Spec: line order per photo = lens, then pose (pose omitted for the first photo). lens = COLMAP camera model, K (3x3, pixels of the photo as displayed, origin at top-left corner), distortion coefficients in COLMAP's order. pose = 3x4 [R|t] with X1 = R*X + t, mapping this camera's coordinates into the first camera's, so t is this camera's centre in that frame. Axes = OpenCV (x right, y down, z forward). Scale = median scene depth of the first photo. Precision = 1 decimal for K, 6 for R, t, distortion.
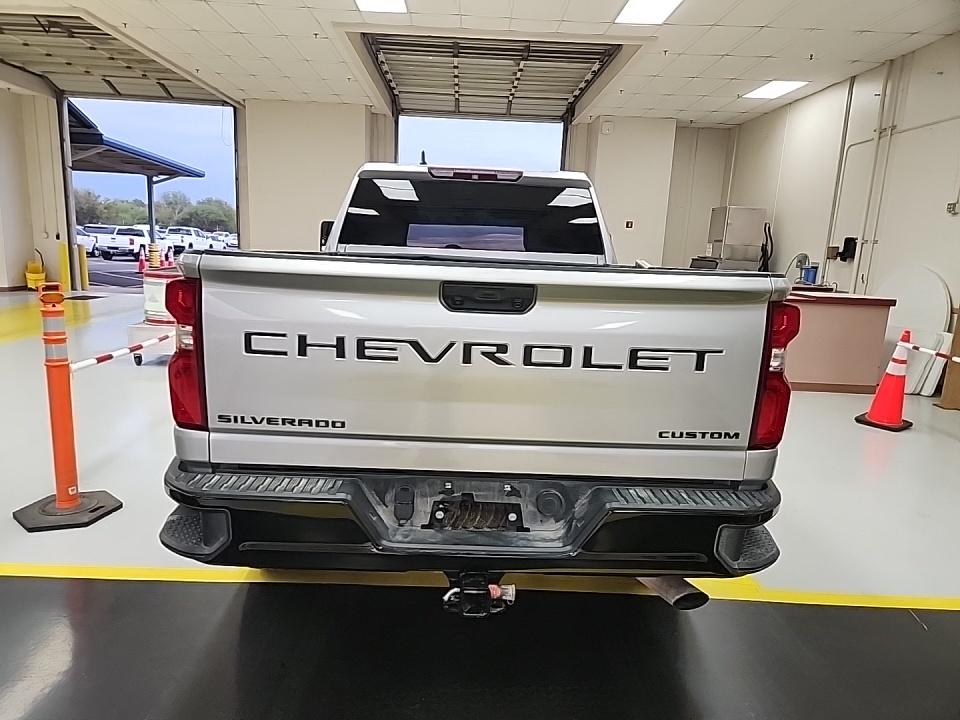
lens RADIAL K [[644.9, 0, 469.8], [0, 644.9, 368.6], [0, 0, 1]] dist [0.060937, -0.047301]
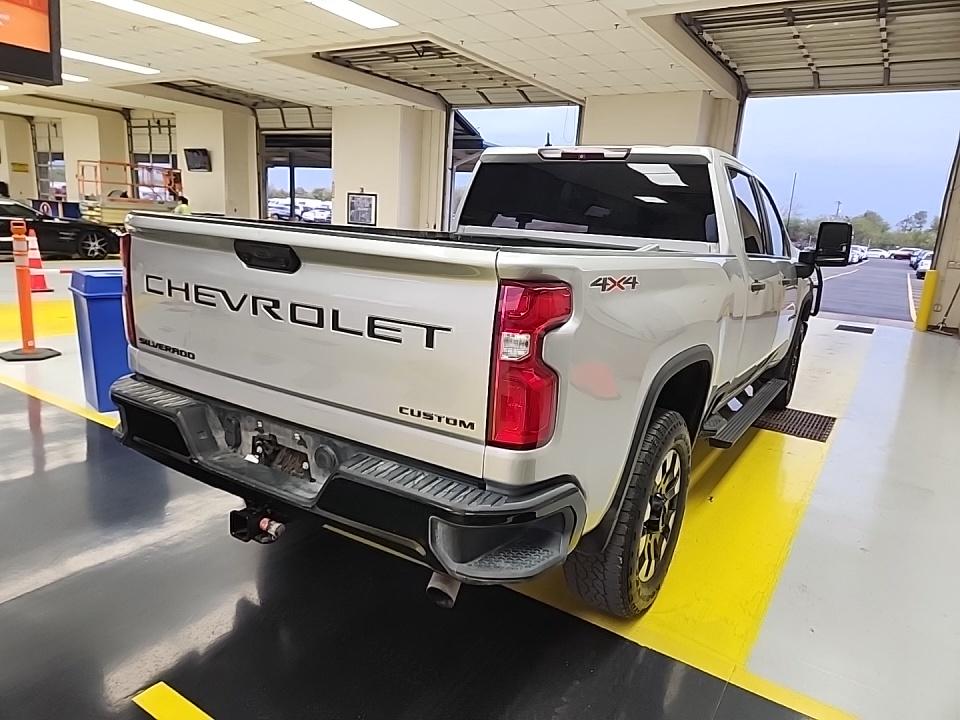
lens RADIAL K [[644.9, 0, 473.0], [0, 644.9, 367.3], [0, 0, 1]] dist [0.060937, -0.047301]
pose [[0.833376, 0.137023, -0.535453, 0.159461], [-0.135205, 0.989889, 0.042882, -0.002966], [0.535915, 0.036659, 0.843476, 0.044255]]
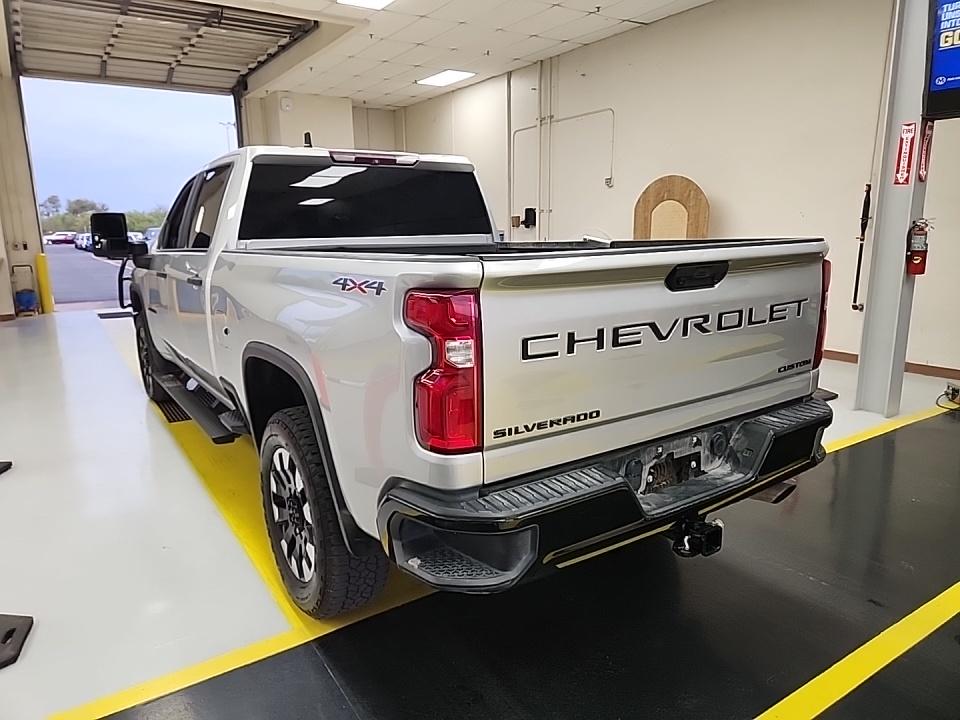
lens RADIAL K [[644.9, 0, 471.1], [0, 644.9, 356.4], [0, 0, 1]] dist [0.060937, -0.047301]
pose [[0.840955, -0.162594, 0.516099, -0.155885], [0.153540, 0.986286, 0.060538, -0.017000], [-0.518865, 0.028332, 0.854387, 0.039781]]
